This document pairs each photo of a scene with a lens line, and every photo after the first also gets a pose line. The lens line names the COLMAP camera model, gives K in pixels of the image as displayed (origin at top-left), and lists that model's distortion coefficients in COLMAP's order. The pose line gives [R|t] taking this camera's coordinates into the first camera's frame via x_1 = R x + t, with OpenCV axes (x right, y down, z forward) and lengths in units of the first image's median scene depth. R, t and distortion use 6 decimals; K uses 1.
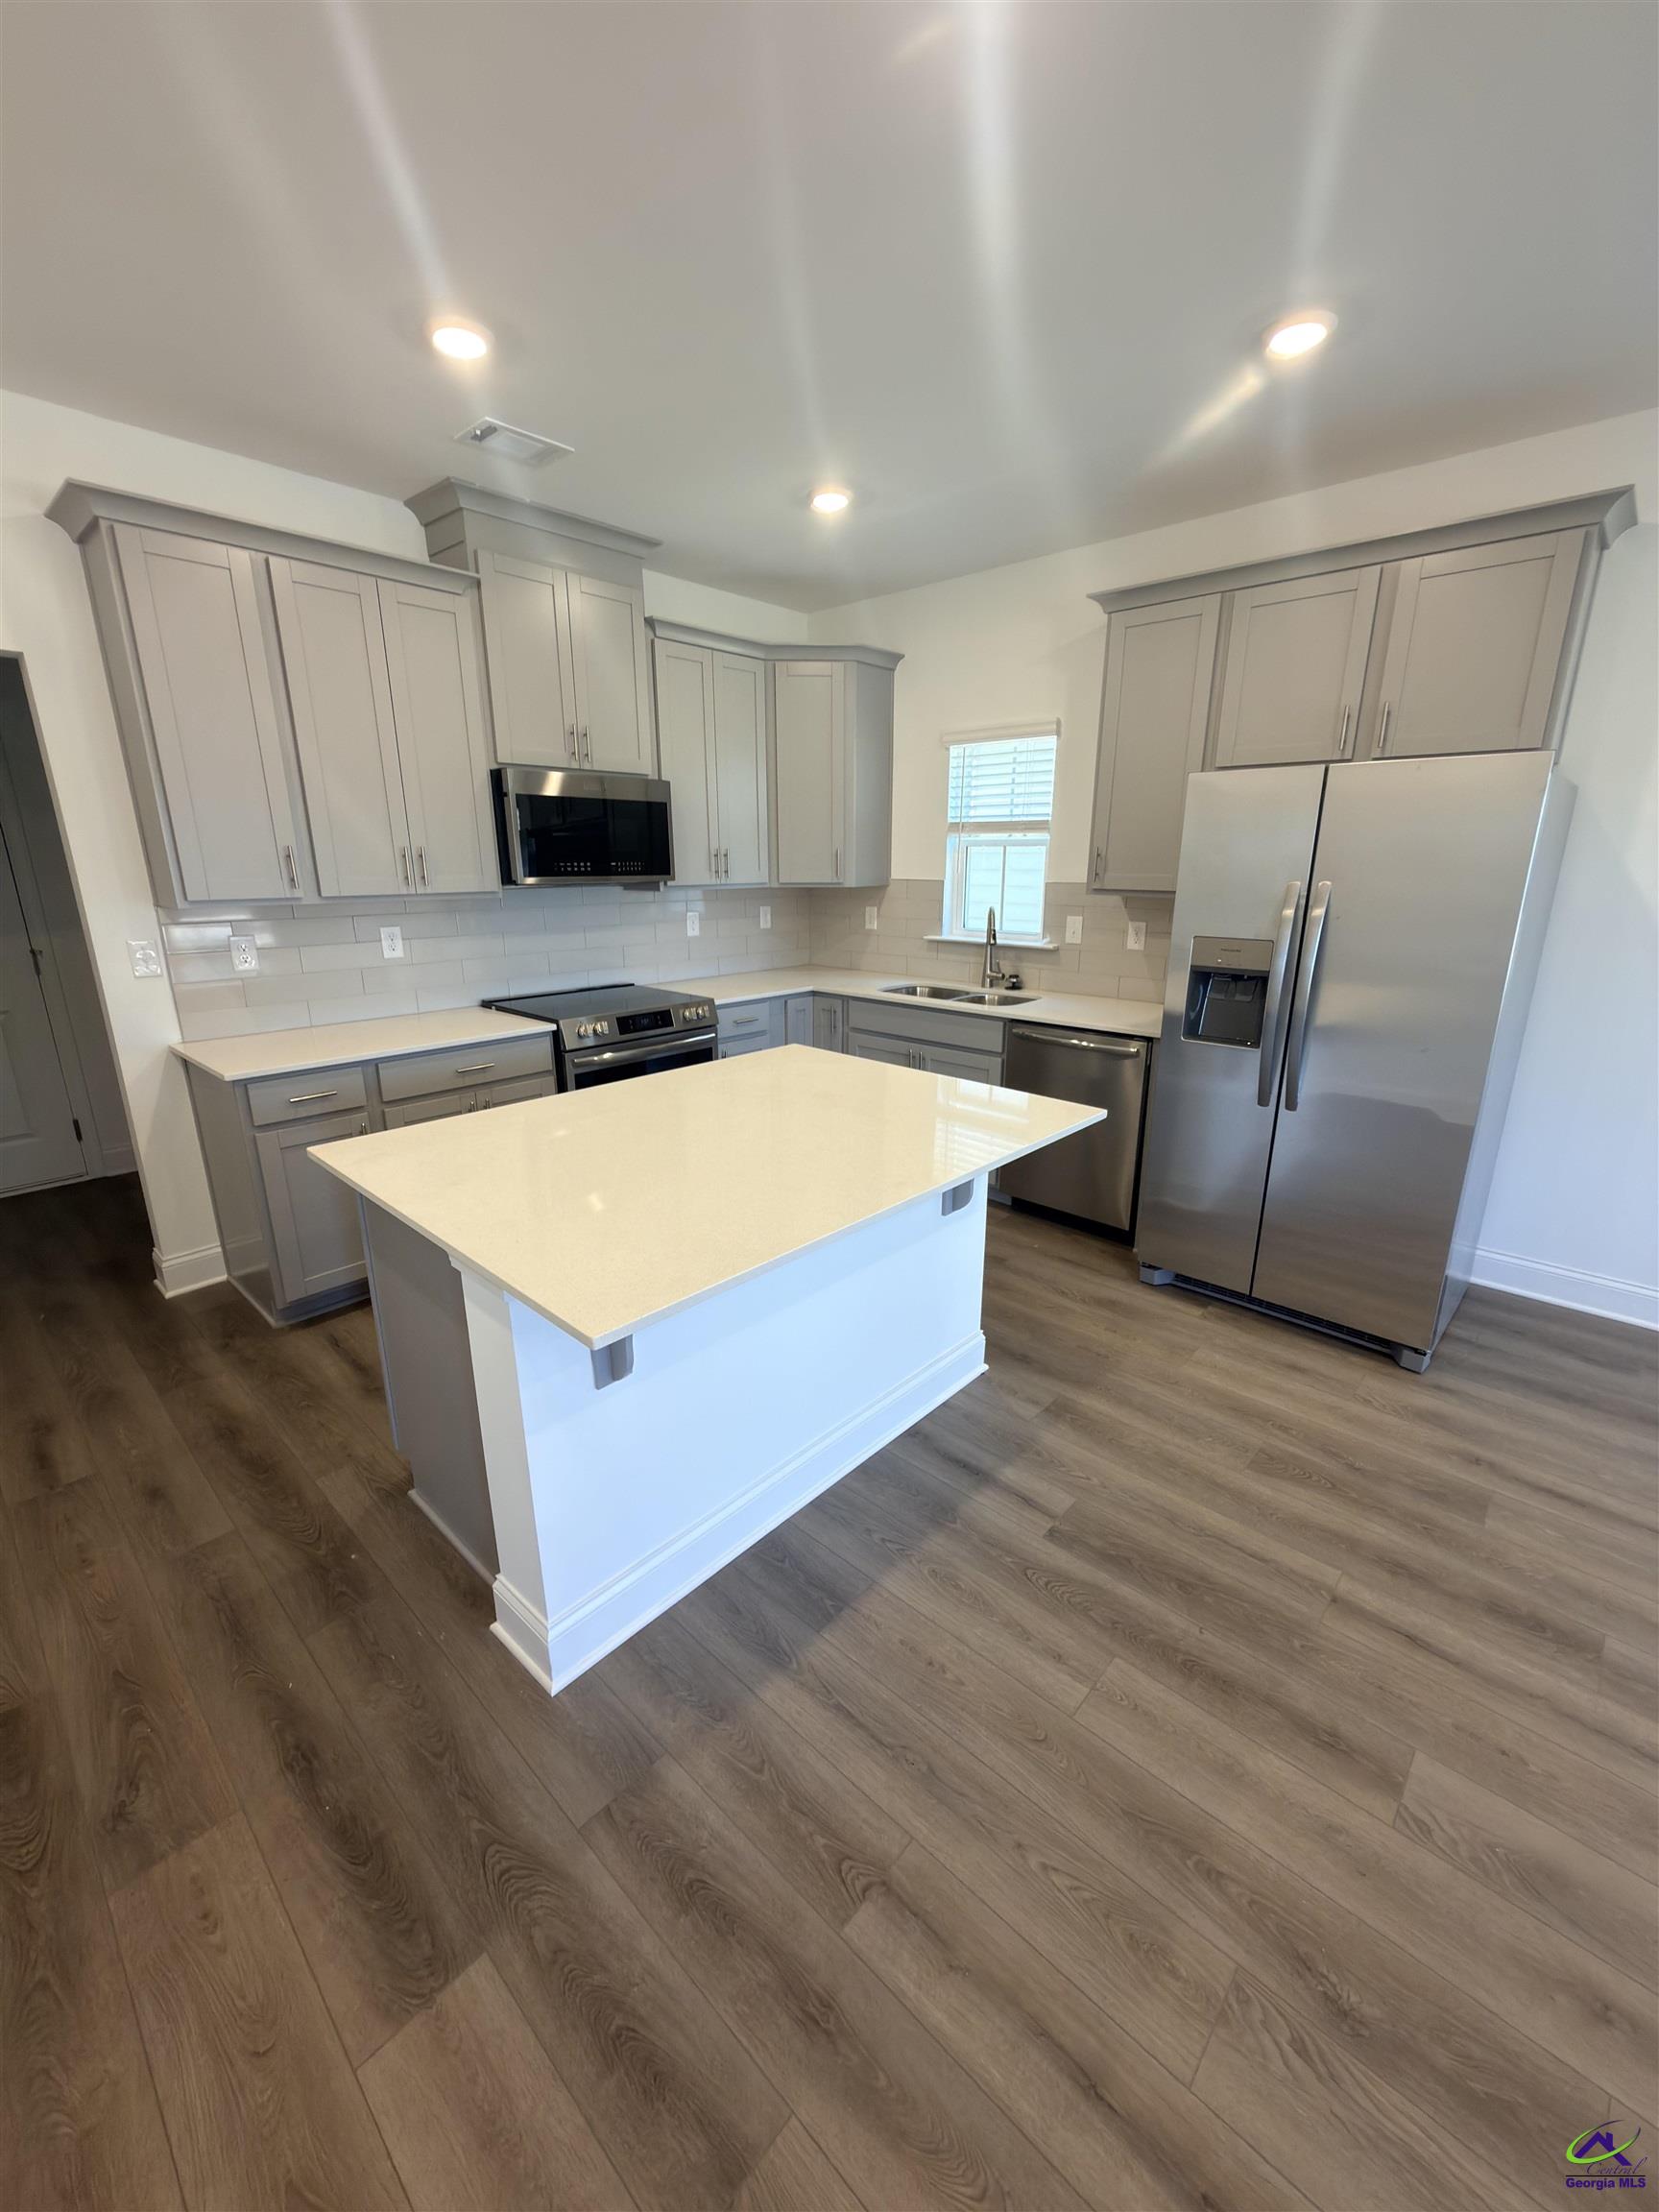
lens RADIAL K [[885.4, 0, 821.9], [0, 885.4, 1100.1], [0, 0, 1]] dist [0.000714, 0.000396]
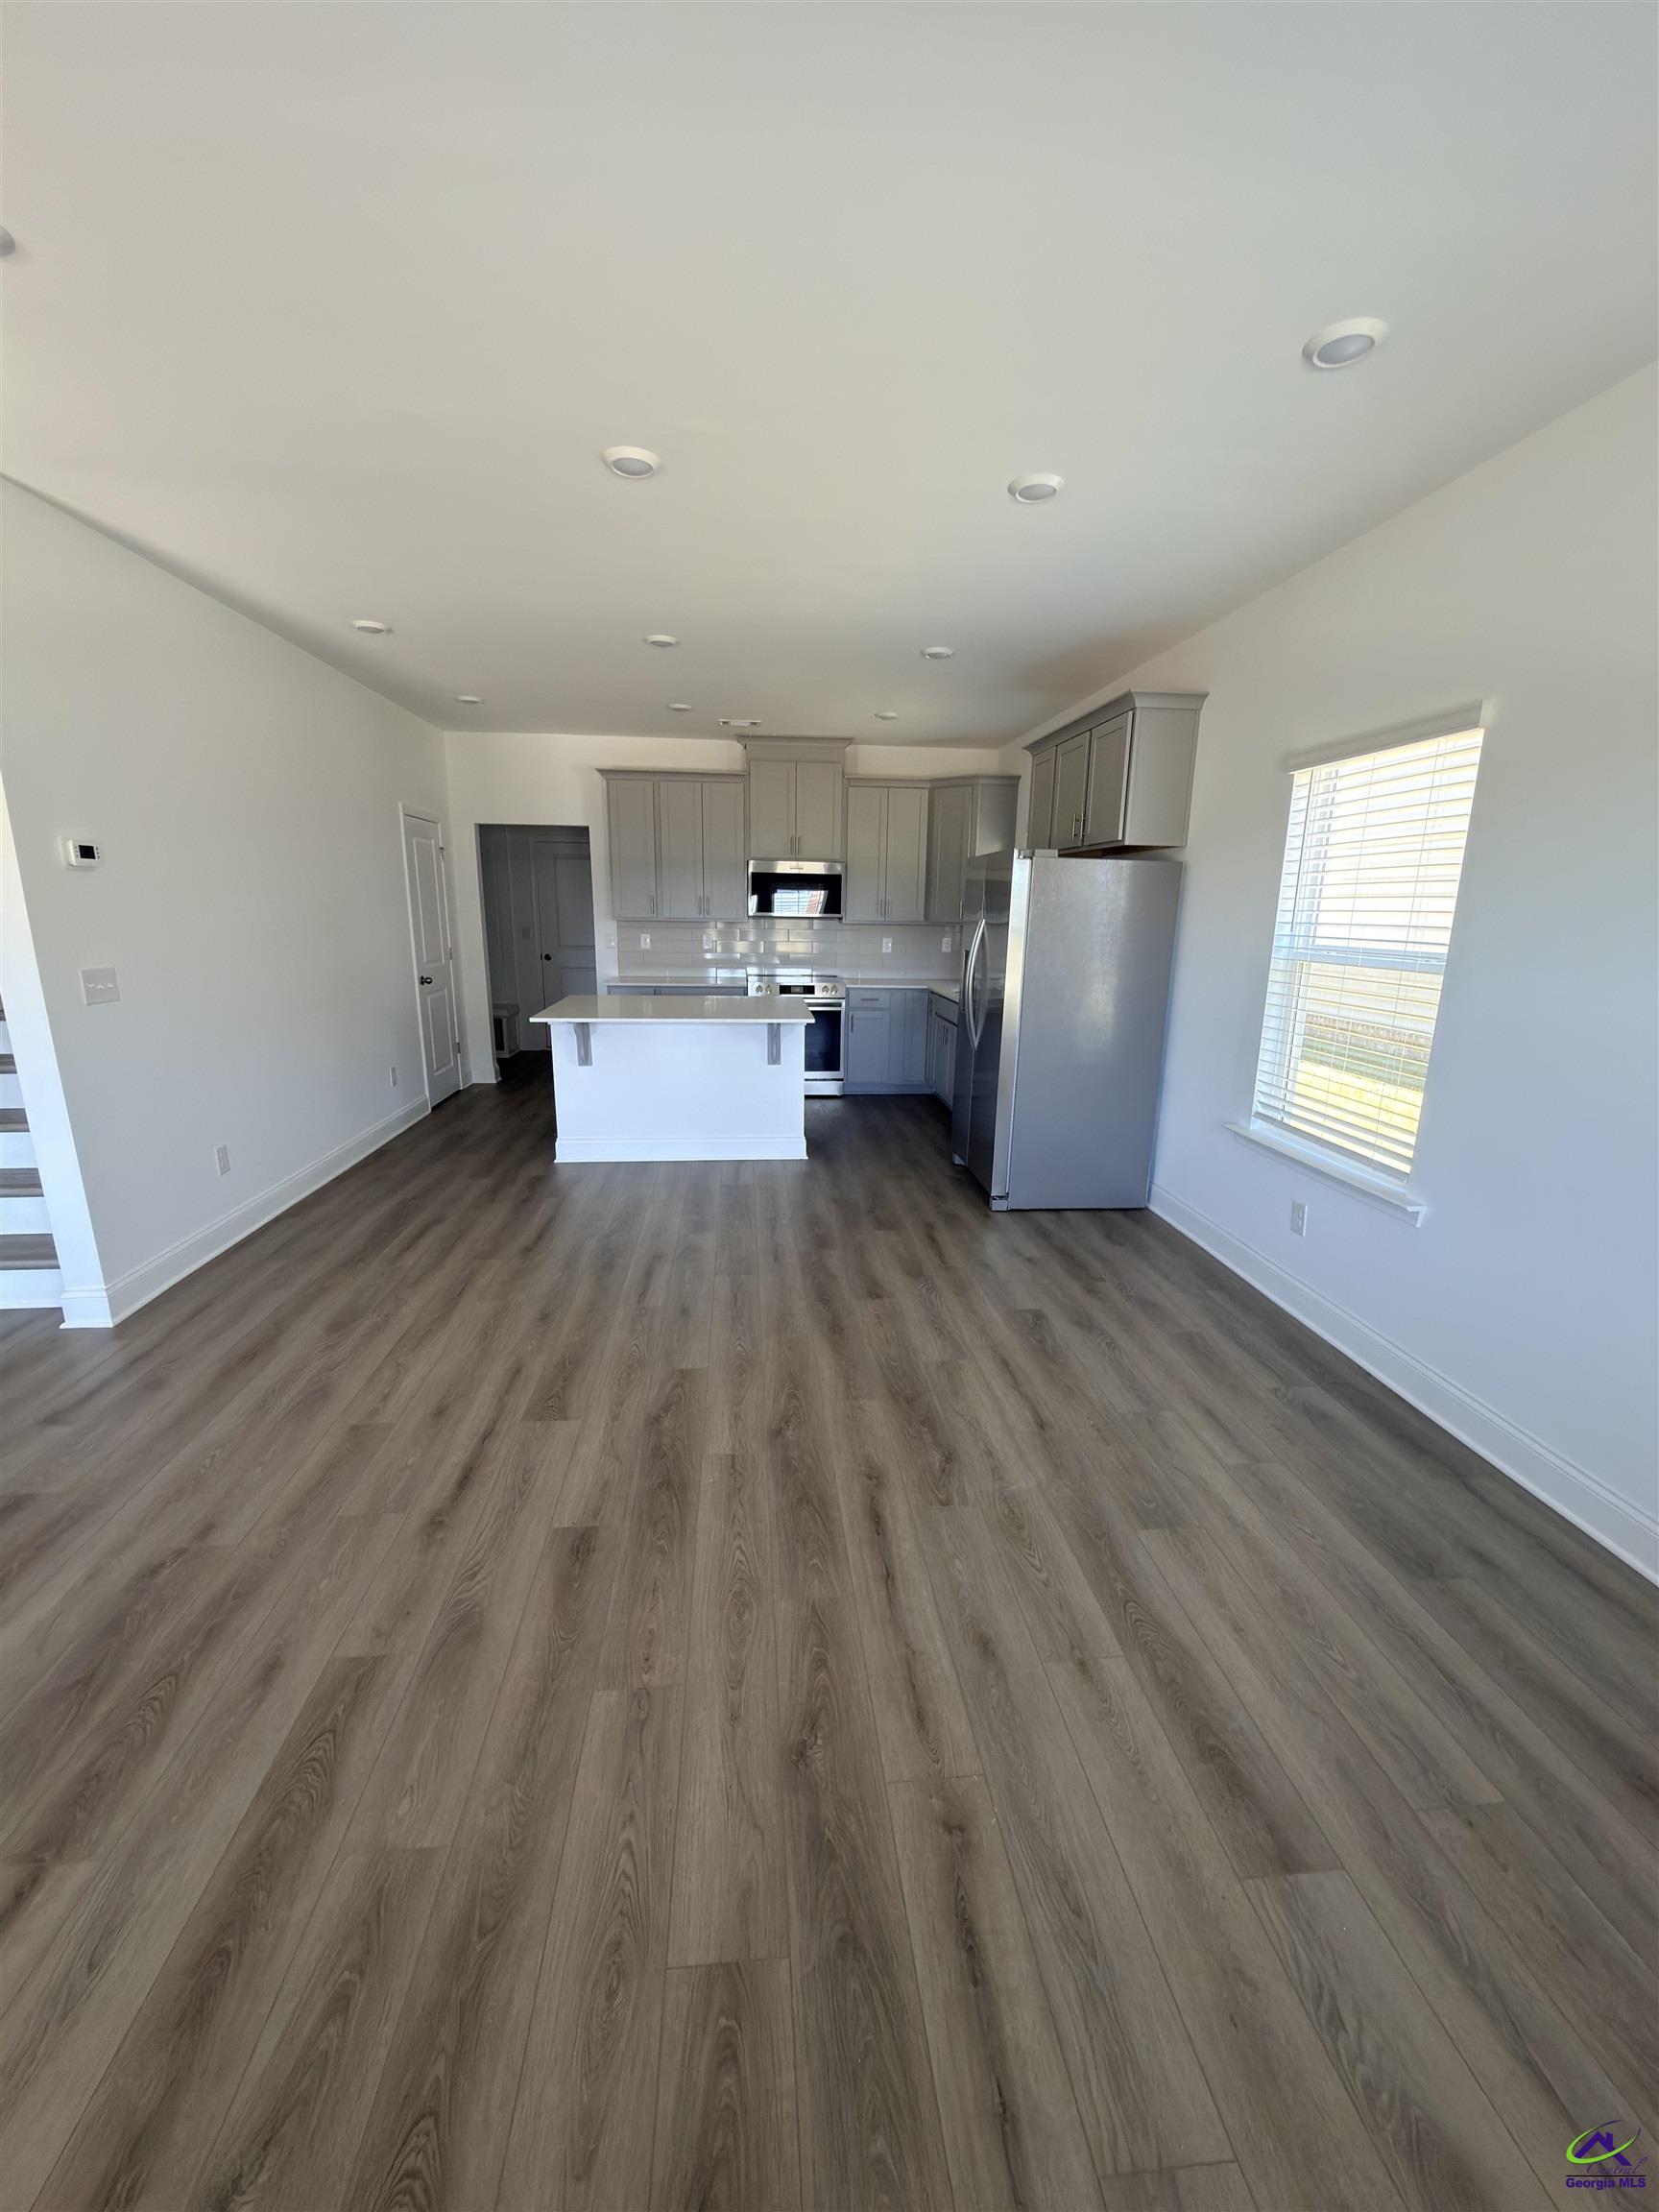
lens RADIAL K [[885.4, 0, 829.4], [0, 885.4, 1110.8], [0, 0, 1]] dist [0.000714, 0.000396]
pose [[0.747229, 0.162604, -0.644367, 1.223838], [-0.194105, 0.980725, 0.022393, 0.119789], [0.635588, 0.108342, 0.764388, -0.403727]]
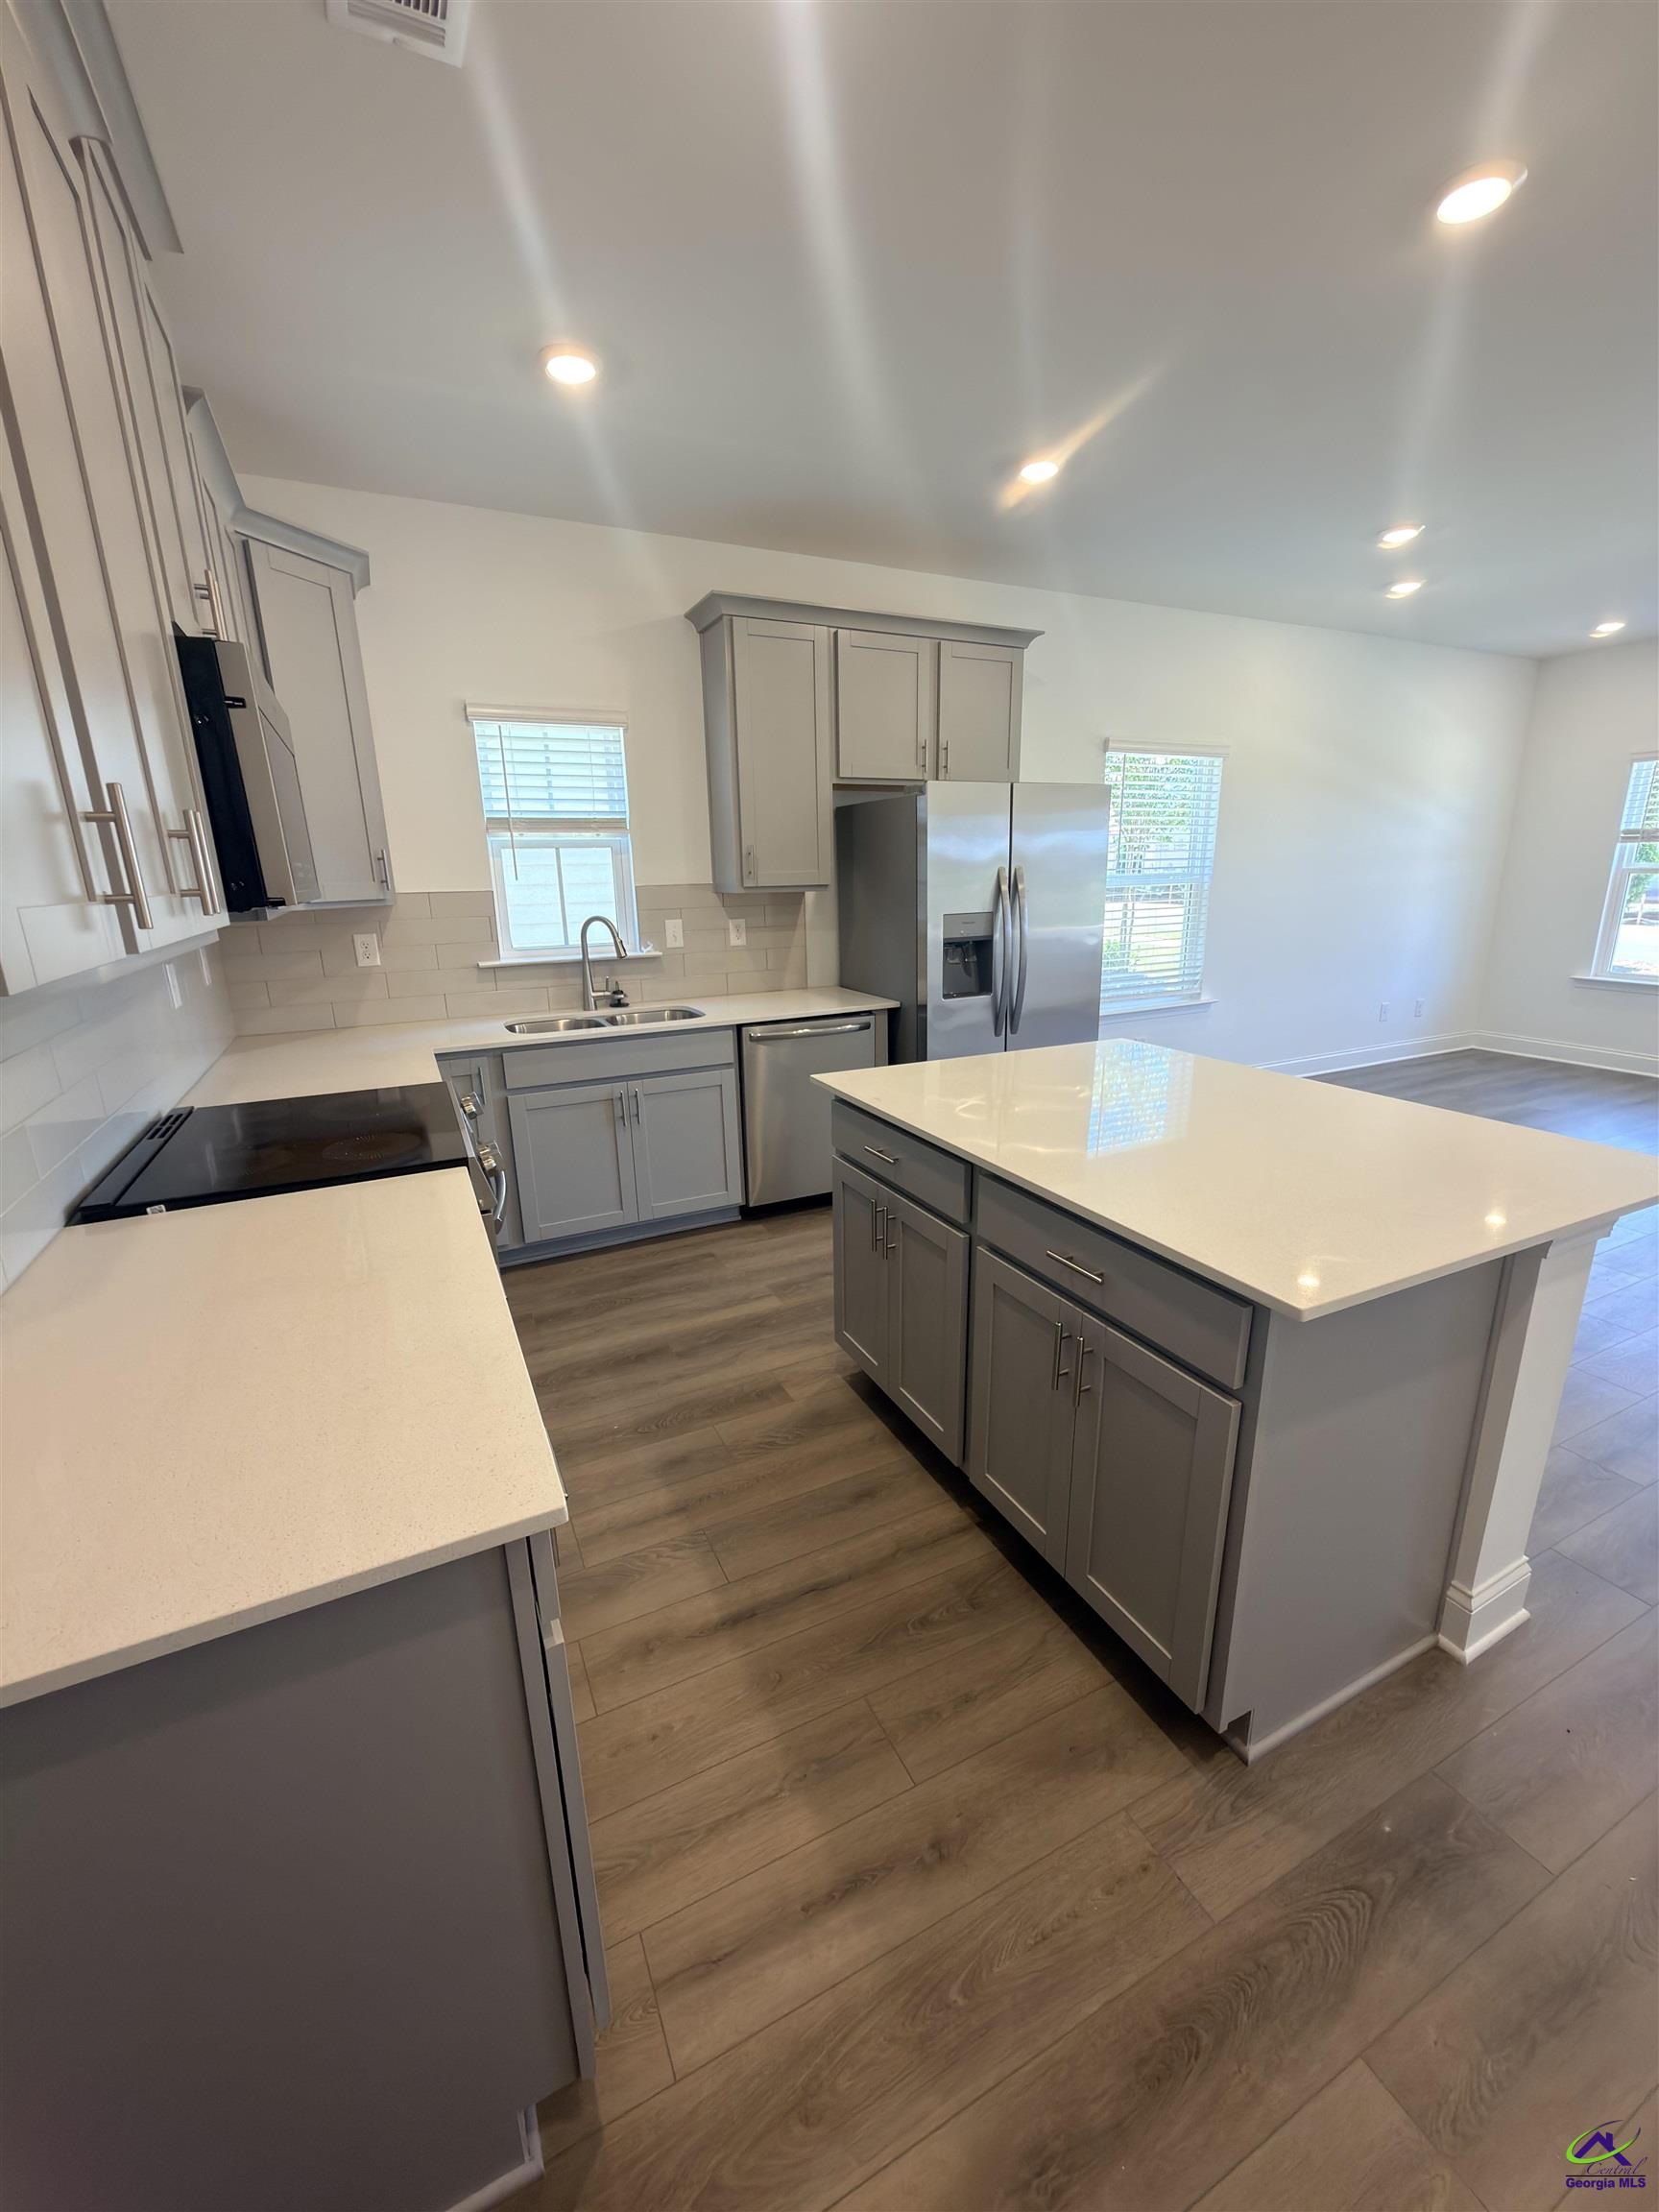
lens RADIAL K [[885.4, 0, 844.6], [0, 885.4, 1101.3], [0, 0, 1]] dist [0.000714, 0.000396]
pose [[0.350990, -0.242789, 0.904356, -0.697595], [0.273217, 0.950328, 0.149092, -0.138628], [-0.895633, 0.194756, 0.399889, 0.599302]]
